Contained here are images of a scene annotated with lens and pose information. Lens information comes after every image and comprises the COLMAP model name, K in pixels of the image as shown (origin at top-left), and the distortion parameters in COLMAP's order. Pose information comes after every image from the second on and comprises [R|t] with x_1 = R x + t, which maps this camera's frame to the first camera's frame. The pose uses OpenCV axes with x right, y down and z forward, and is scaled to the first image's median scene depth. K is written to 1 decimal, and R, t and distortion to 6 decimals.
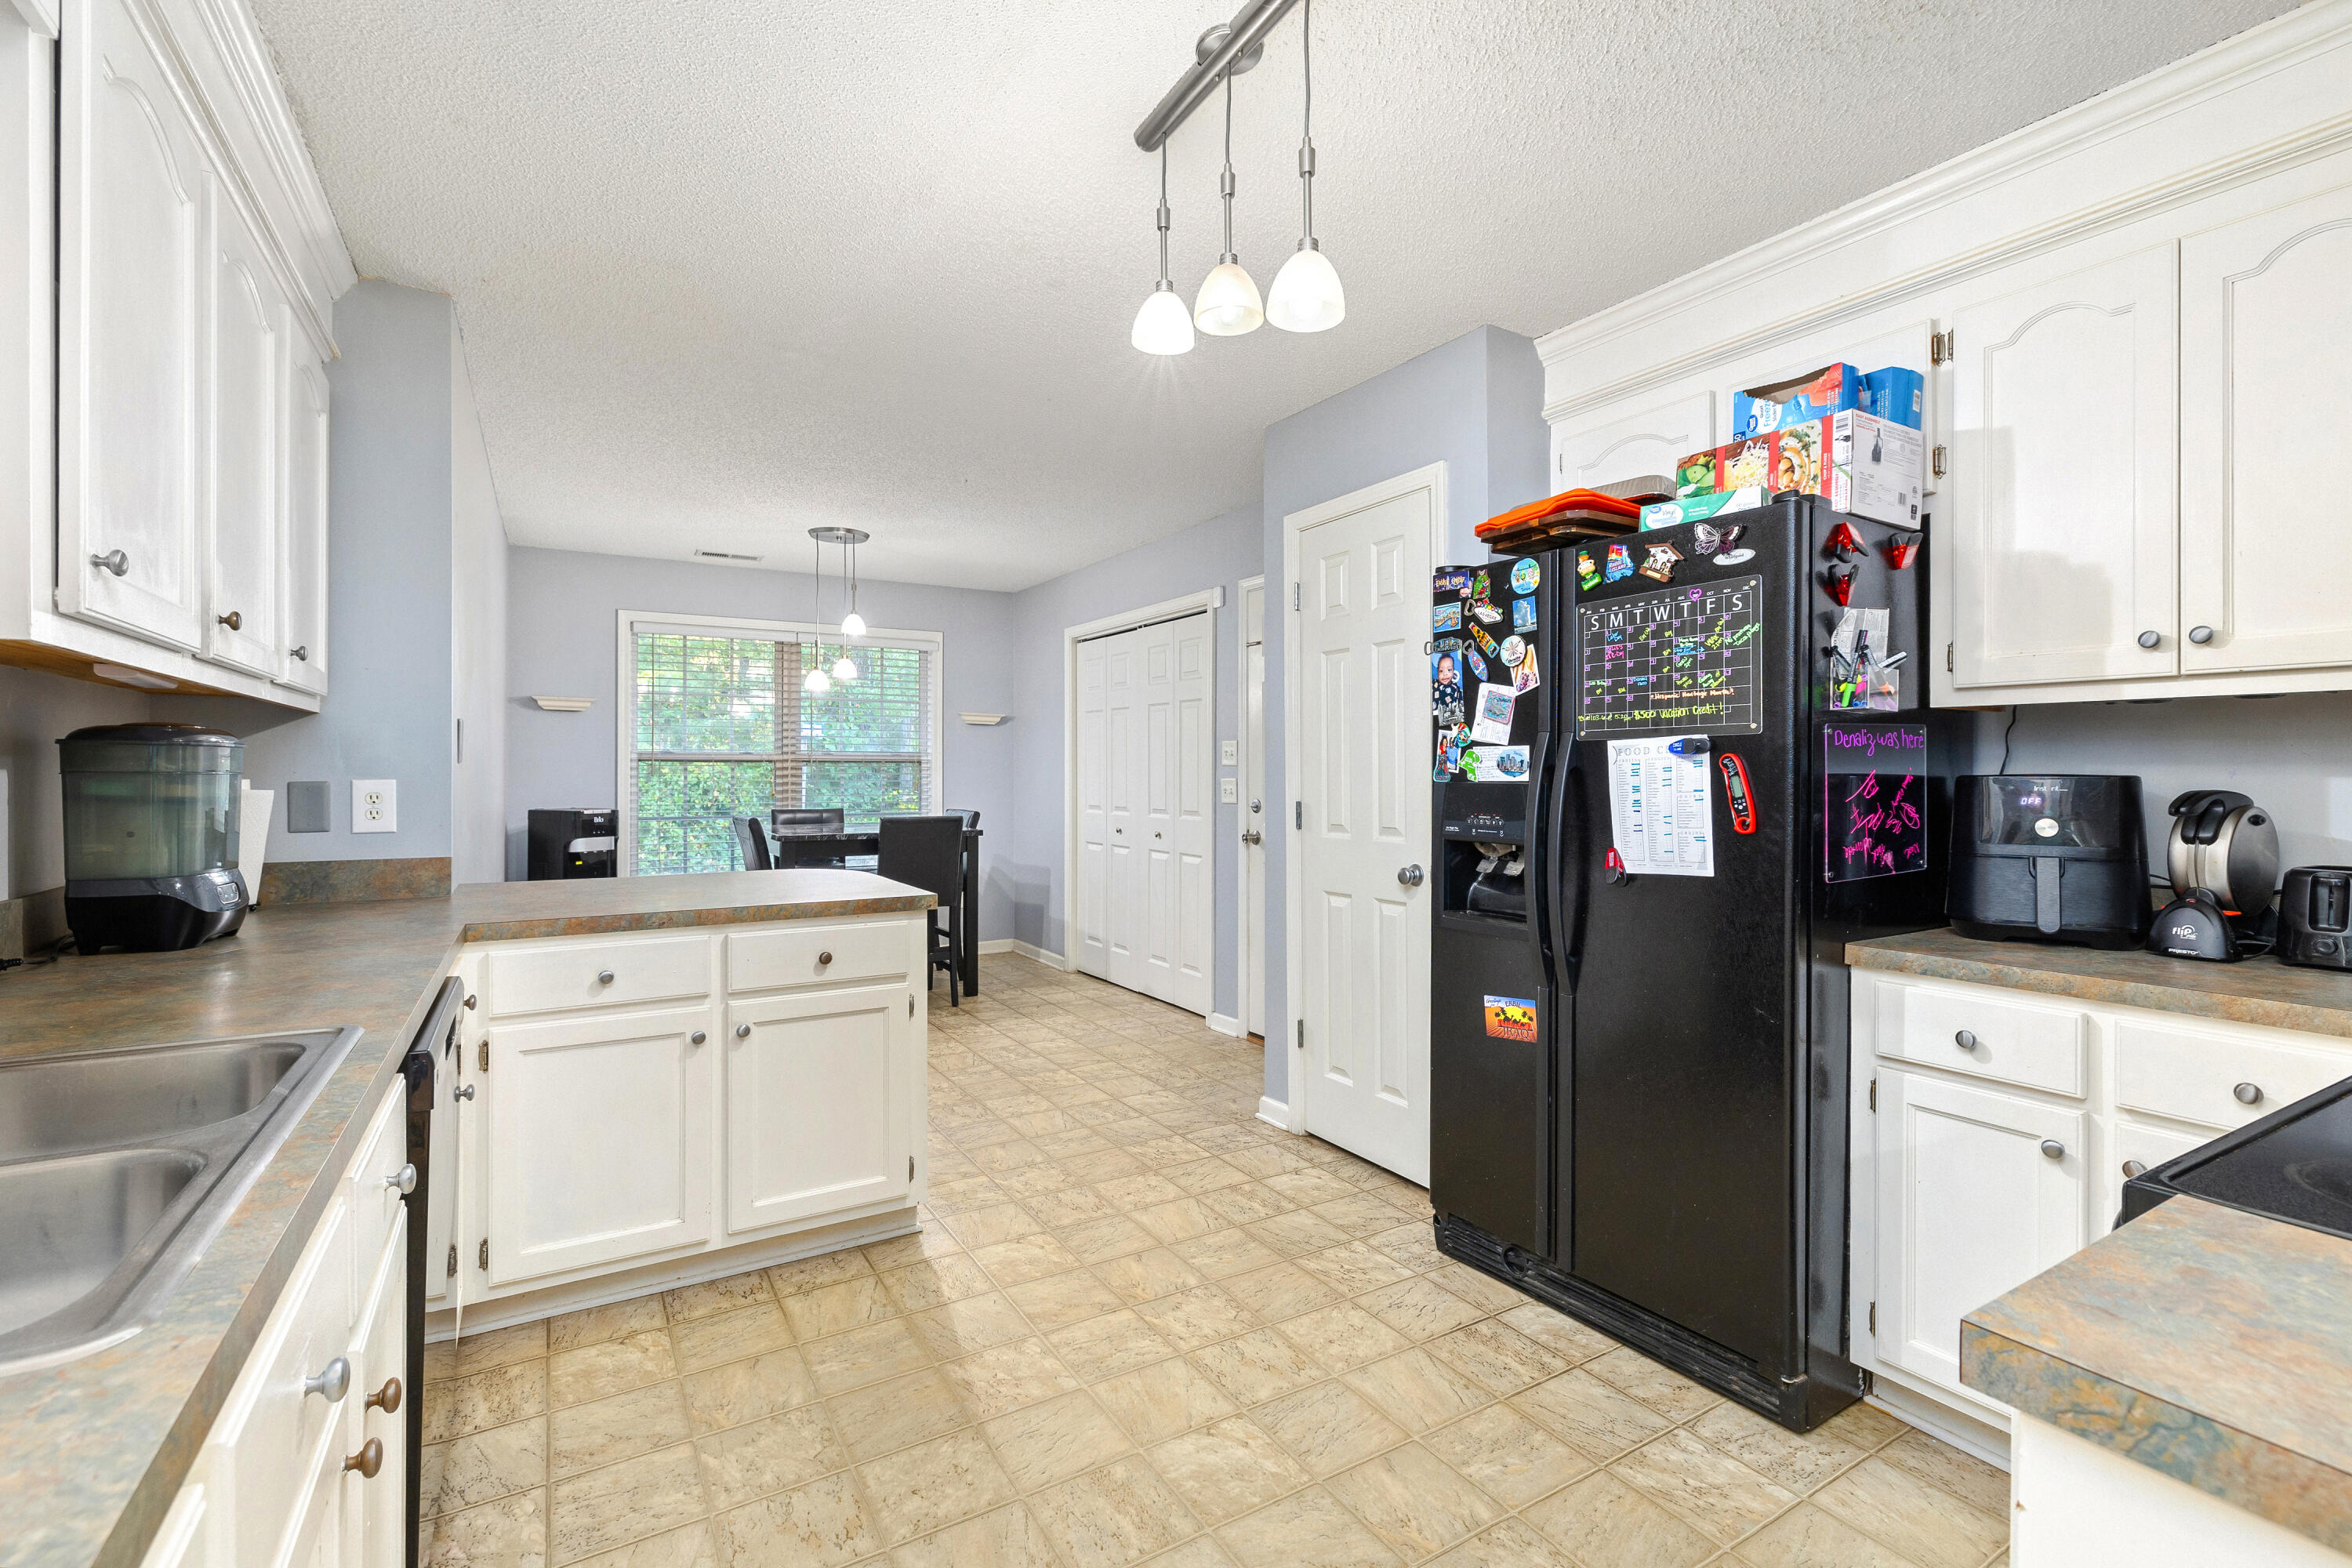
lens RADIAL K [[1012.0, 0, 1170.5], [0, 1012.0, 774.1], [0, 0, 1]] dist [0.002681, 0.000148]
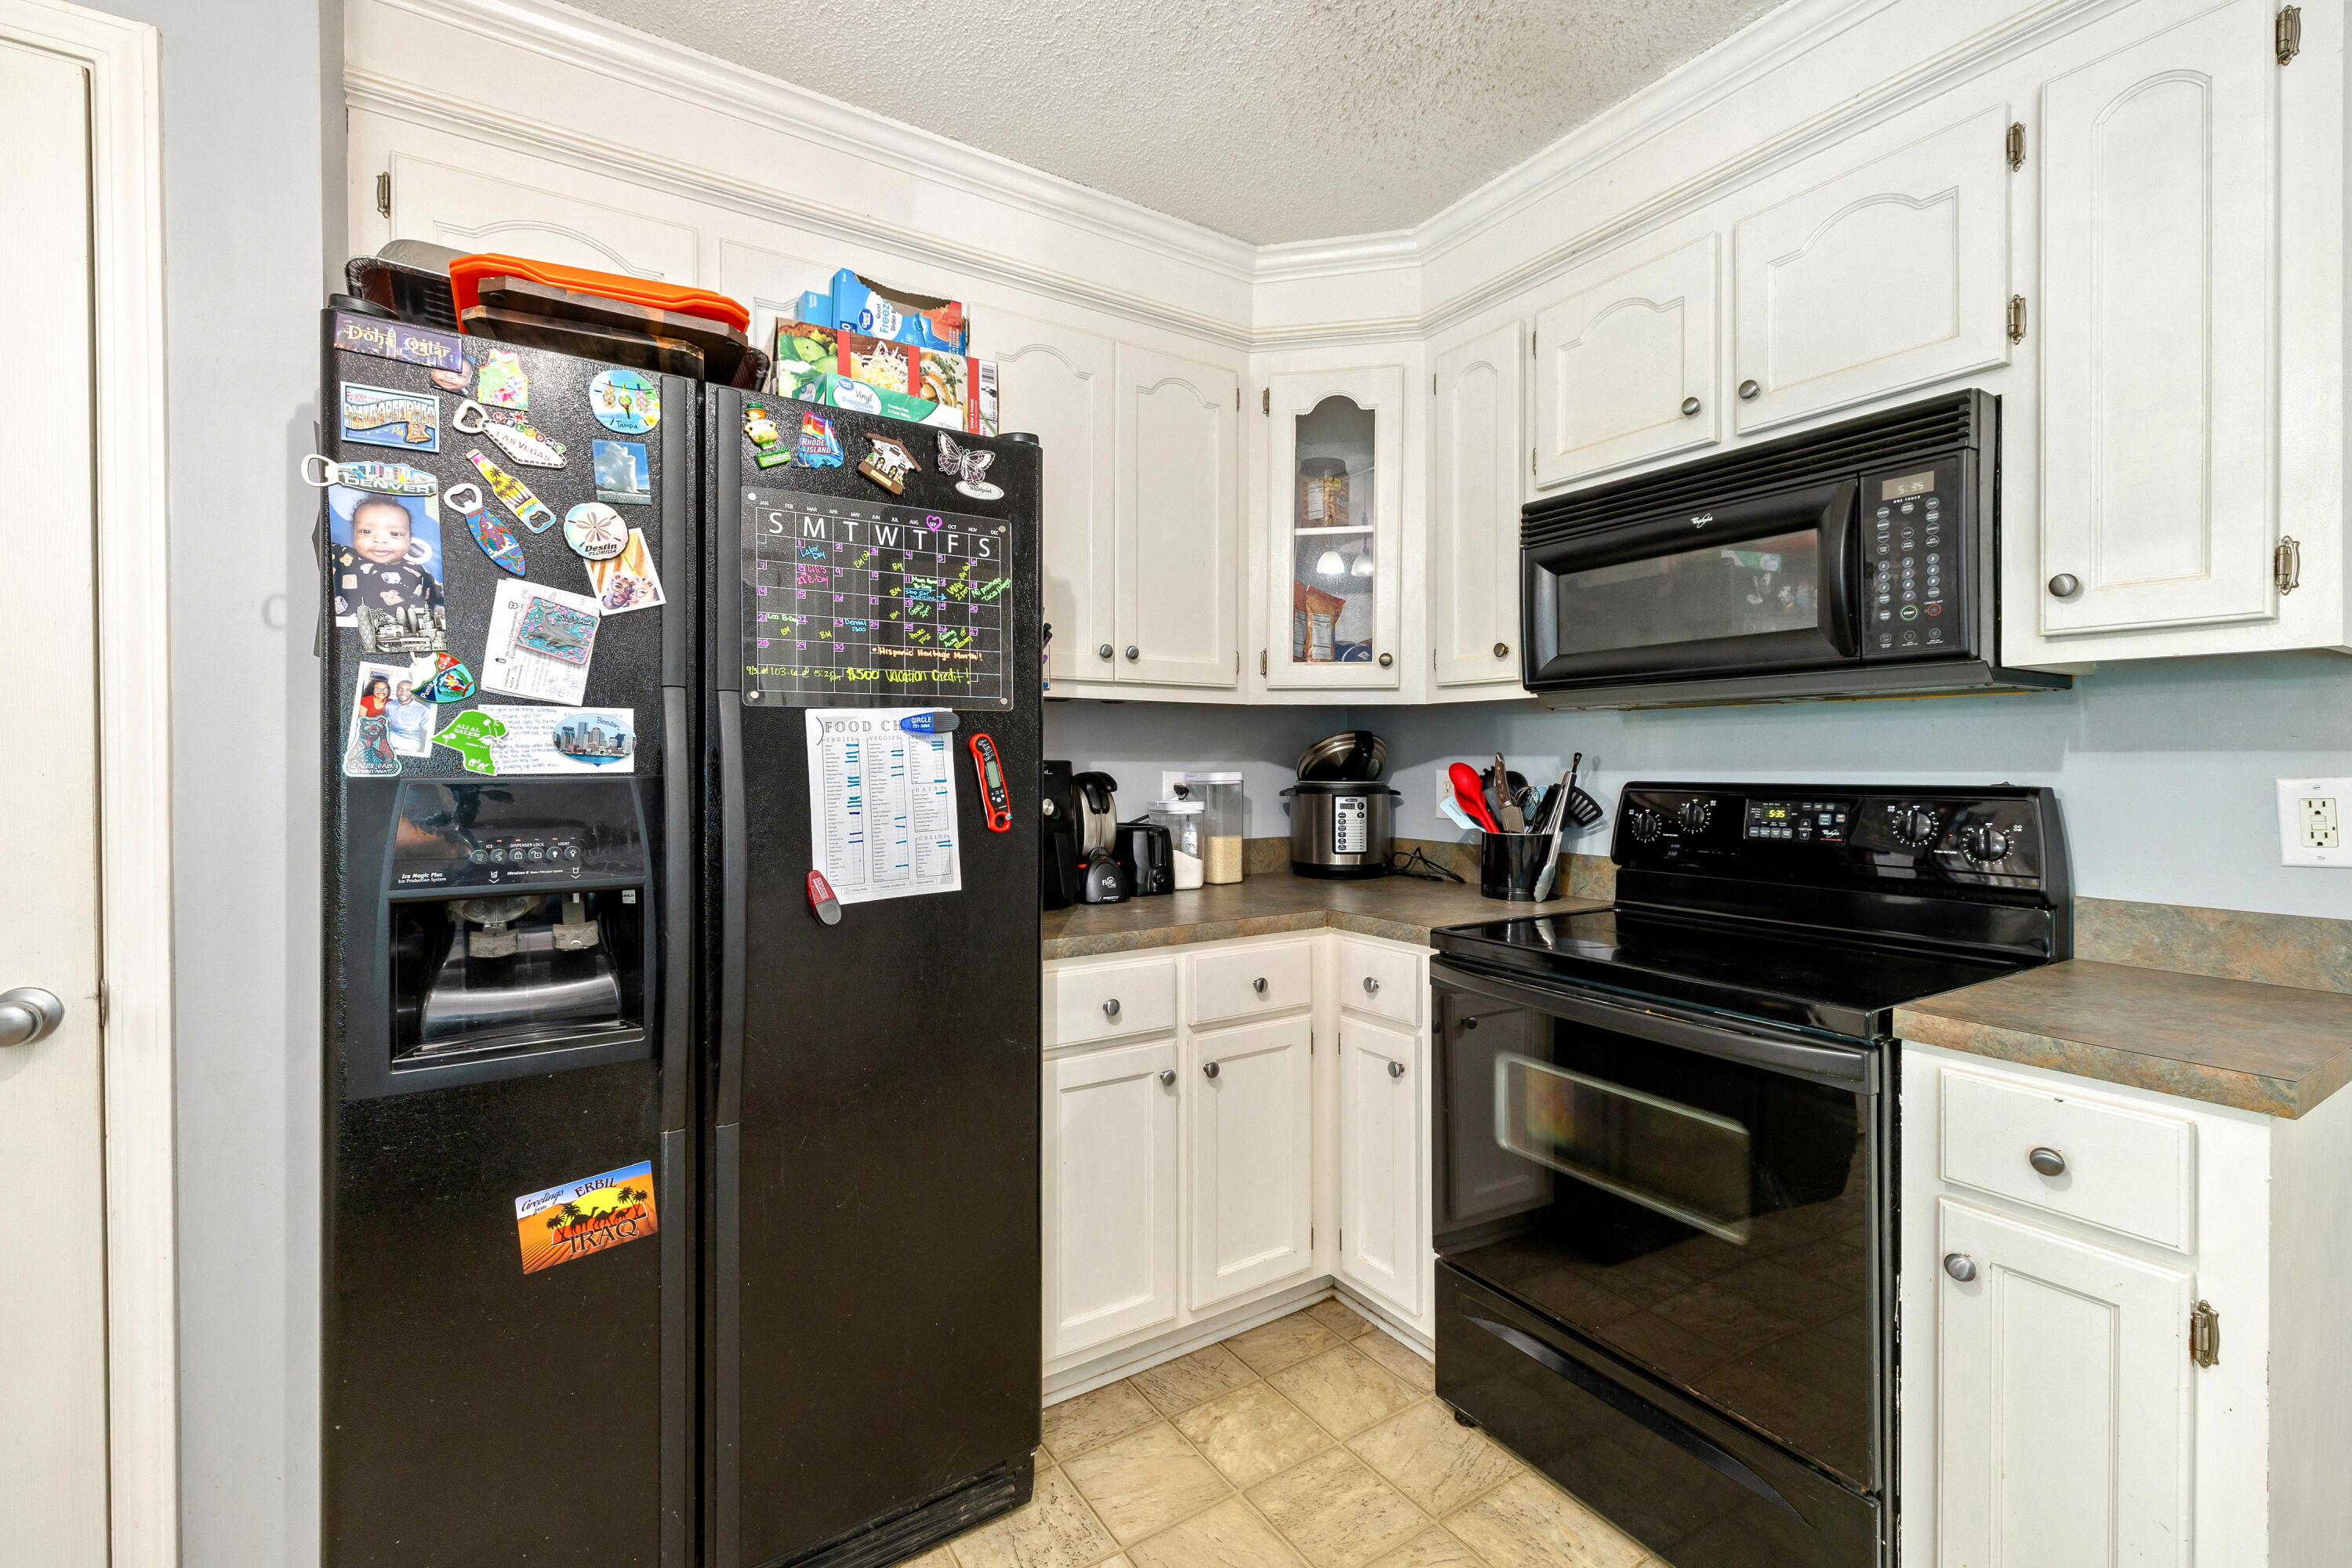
lens RADIAL K [[1012.0, 0, 1174.4], [0, 1012.0, 772.2], [0, 0, 1]] dist [0.002681, 0.000148]
pose [[-0.026844, -0.008804, 0.999601, -0.237848], [0.004989, 0.999948, 0.008941, 0.003634], [-0.999627, 0.005227, -0.026798, 0.808283]]
